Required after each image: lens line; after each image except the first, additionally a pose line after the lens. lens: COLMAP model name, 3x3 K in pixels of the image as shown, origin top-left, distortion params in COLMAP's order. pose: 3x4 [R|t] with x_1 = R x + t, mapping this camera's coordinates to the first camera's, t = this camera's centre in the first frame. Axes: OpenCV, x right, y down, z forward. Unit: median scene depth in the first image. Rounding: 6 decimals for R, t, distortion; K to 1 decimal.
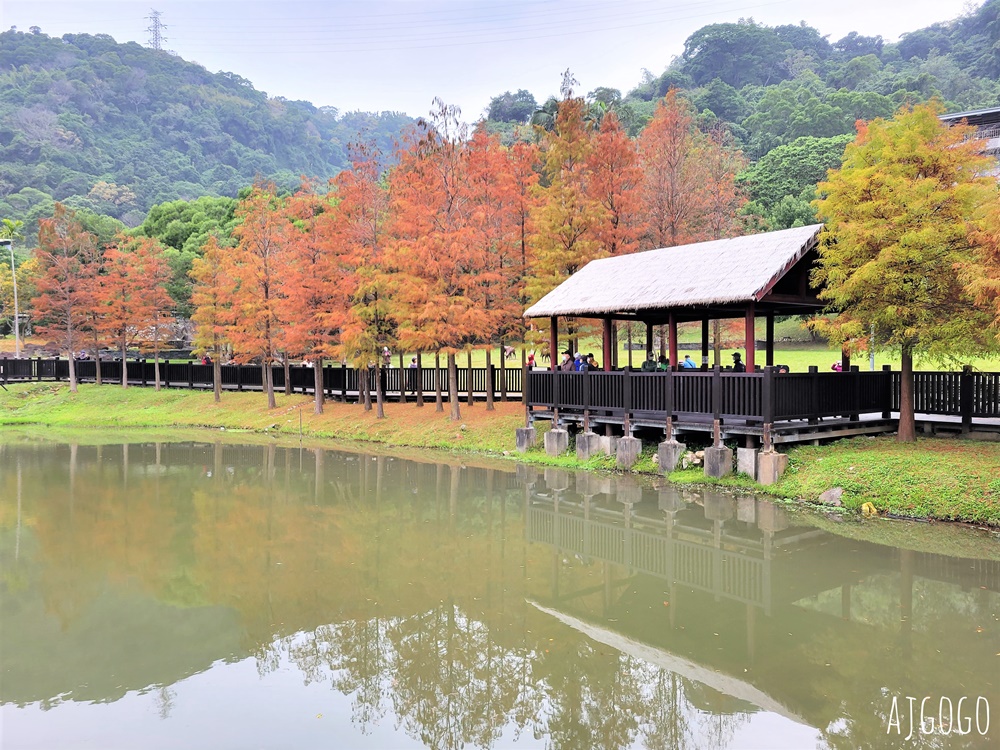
lens RADIAL K [[768.4, 0, 500.0], [0, 768.4, 375.0], [0, 0, 1]] dist [0.077499, -0.064136]
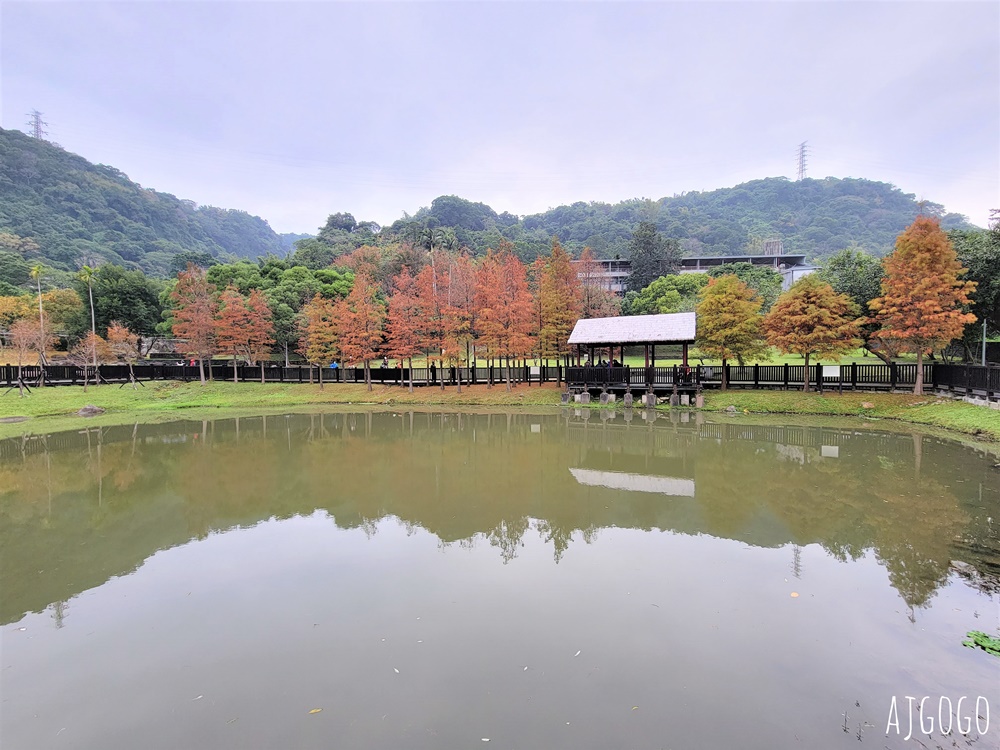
lens RADIAL K [[409.9, 0, 502.0], [0, 409.9, 378.0], [0, 0, 1]] dist [0.009262, -0.006436]
pose [[0.892658, -0.019977, 0.450292, -0.453008], [0.014785, 0.999777, 0.015045, 0.002473], [-0.450492, -0.006772, 0.892755, 0.007301]]
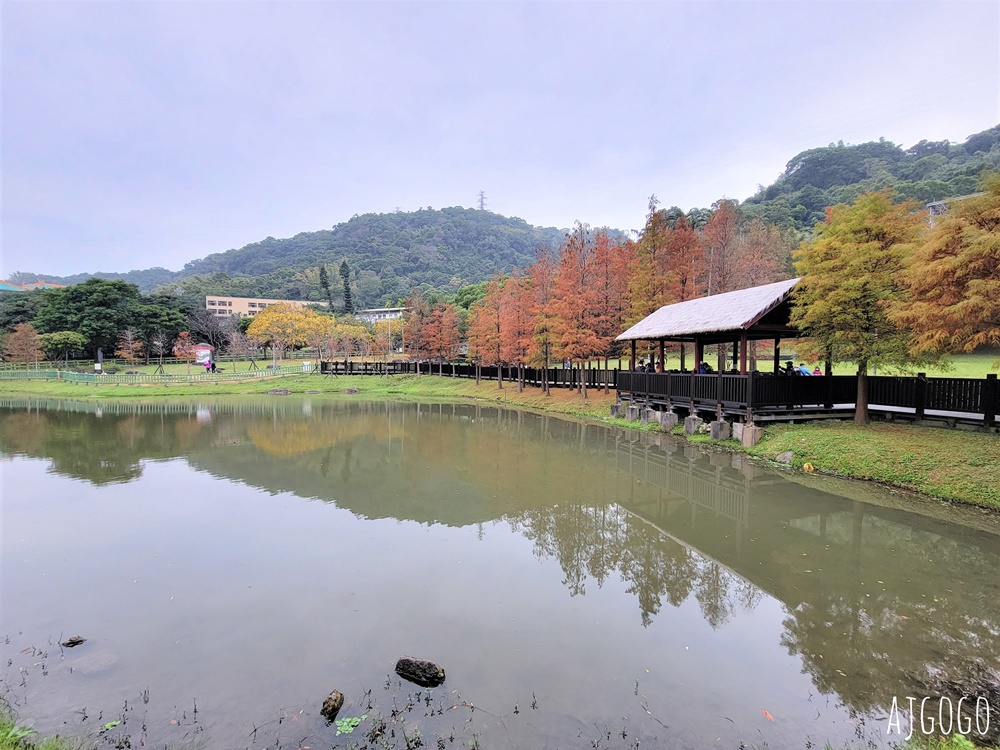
lens RADIAL K [[420.6, 0, 503.9], [0, 420.6, 378.7], [0, 0, 1]] dist [0.000645, -0.000621]
pose [[0.934667, 0.021798, -0.354854, 0.088509], [-0.016901, 0.999714, 0.016894, -0.000881], [0.355121, -0.009793, 0.934769, 0.015816]]
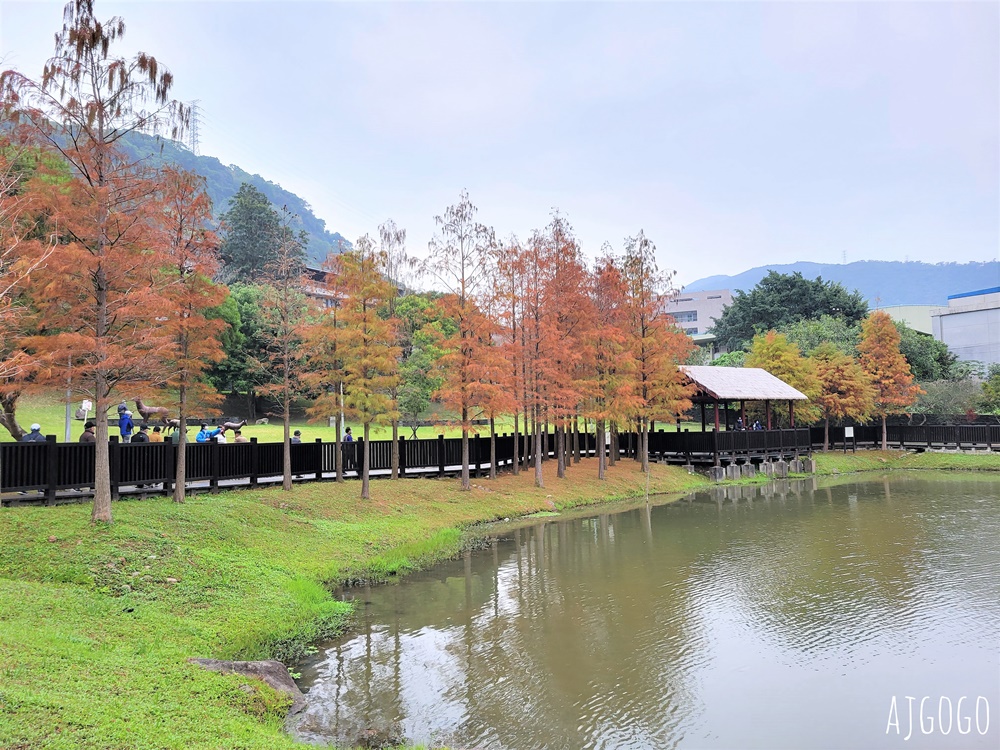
lens RADIAL K [[750.4, 0, 500.0], [0, 750.4, 375.0], [0, 0, 1]] dist [0.073793, -0.072817]
pose [[0.020875, 0.073304, 0.997091, -1.060959], [0.040842, 0.996413, -0.074109, -0.016525], [-0.998948, 0.042270, 0.017807, 0.947765]]
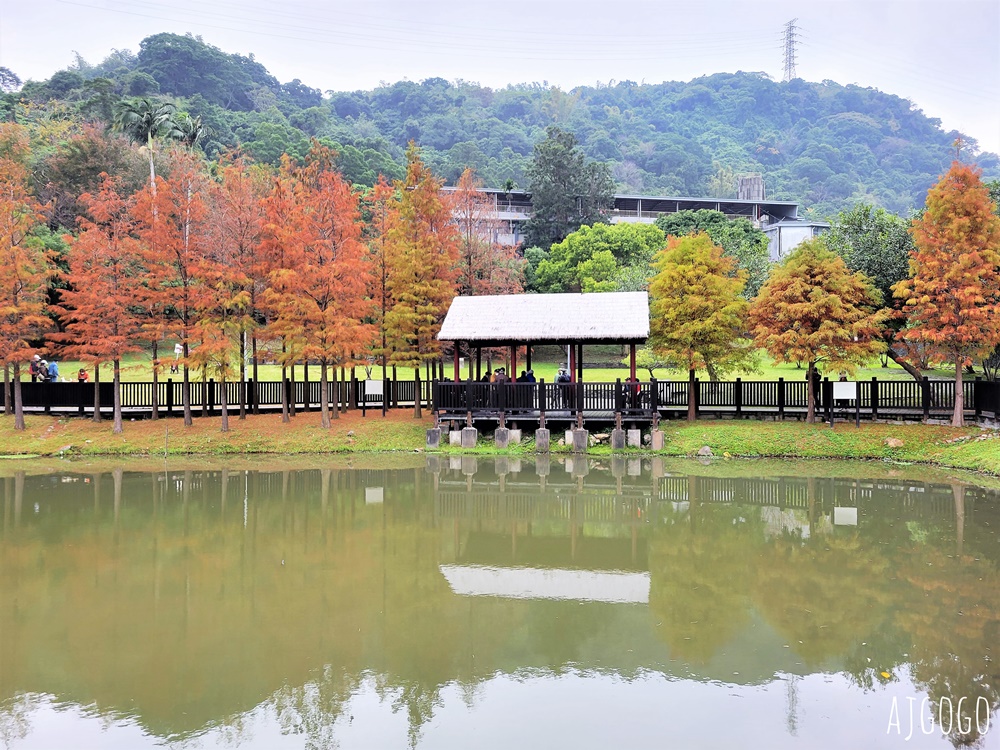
lens RADIAL K [[768.4, 0, 500.0], [0, 768.4, 375.0], [0, 0, 1]] dist [0.077499, -0.064136]
pose [[0.739105, 0.001270, 0.673589, -0.488956], [0.011531, 0.999828, -0.014538, 0.000825], [-0.673491, 0.018512, 0.738963, 0.003418]]
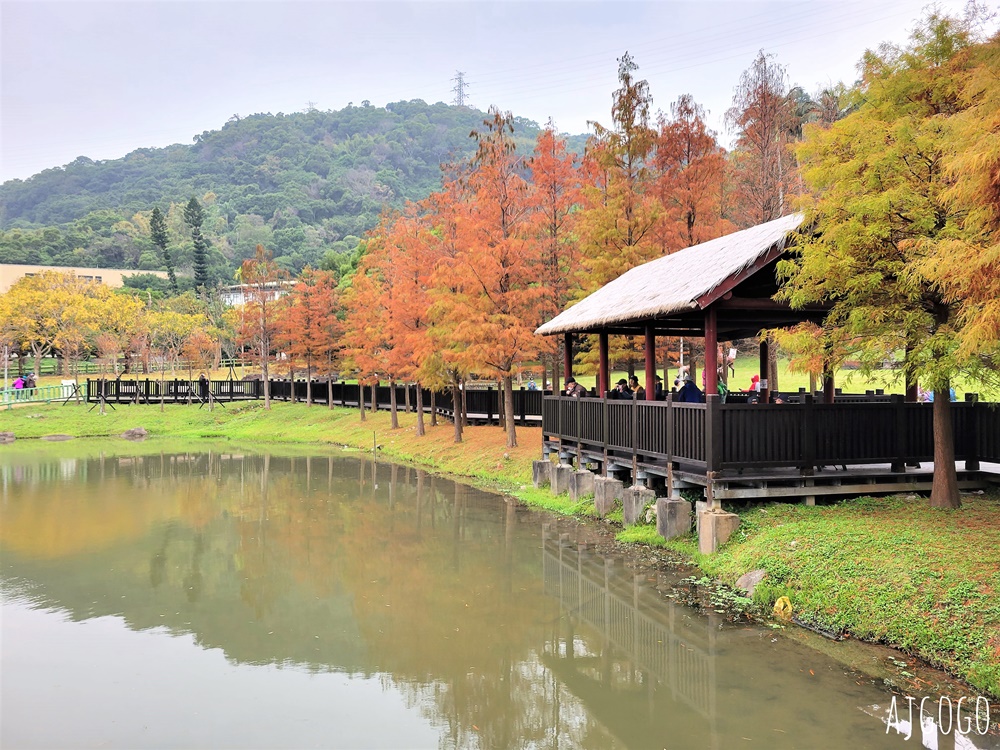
lens RADIAL K [[750.4, 0, 500.0], [0, 750.4, 375.0], [0, 0, 1]] dist [0.073793, -0.072817]
pose [[0.928551, -0.002117, -0.371198, 0.207717], [-0.006890, 0.999713, -0.022935, -0.006036], [0.371140, 0.023854, 0.928270, 0.120442]]
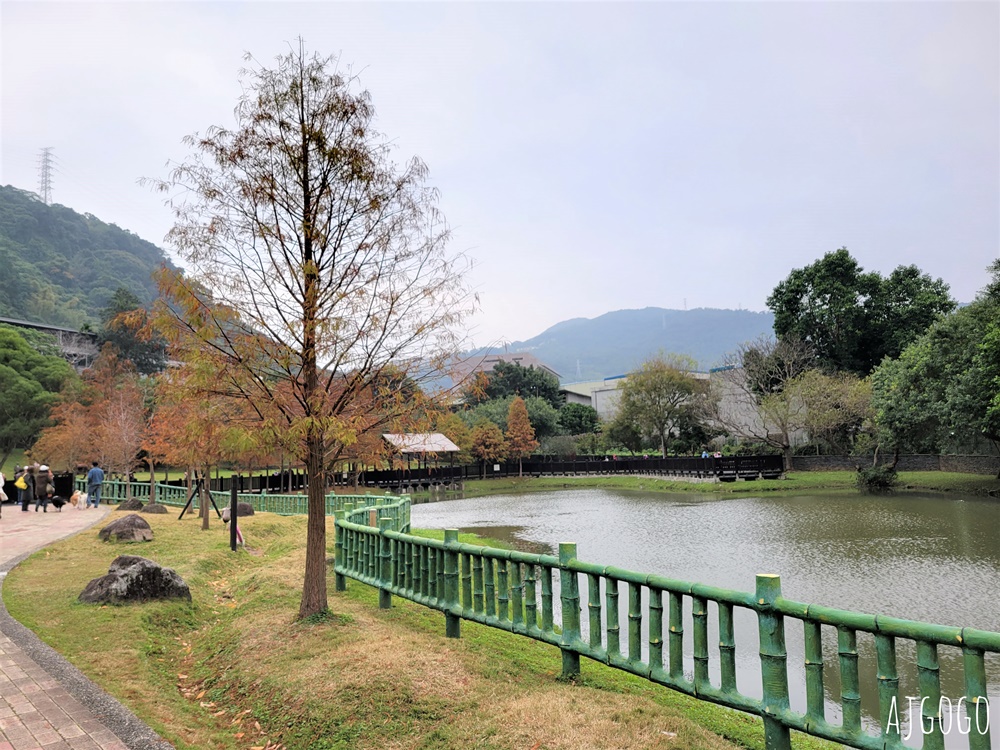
lens RADIAL K [[750.4, 0, 500.0], [0, 750.4, 375.0], [0, 0, 1]] dist [0.073793, -0.072817]
pose [[-0.144579, 0.124326, 0.981652, -2.082462], [0.064500, 0.991149, -0.116029, -0.003771], [-0.987389, 0.046541, -0.151318, 0.689953]]
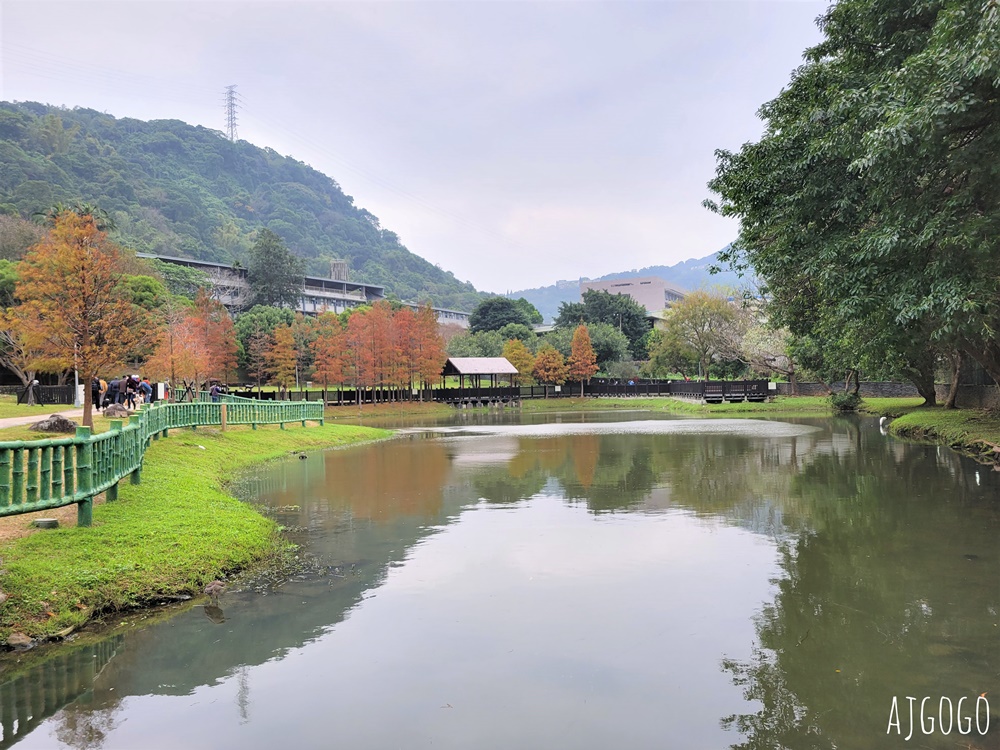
lens RADIAL K [[768.4, 0, 500.0], [0, 768.4, 375.0], [0, 0, 1]] dist [0.077499, -0.064136]
pose [[0.080082, 0.022178, 0.996541, -2.428550], [0.044584, 0.998672, -0.025809, 0.022951], [-0.995791, 0.046497, 0.078987, 0.337268]]
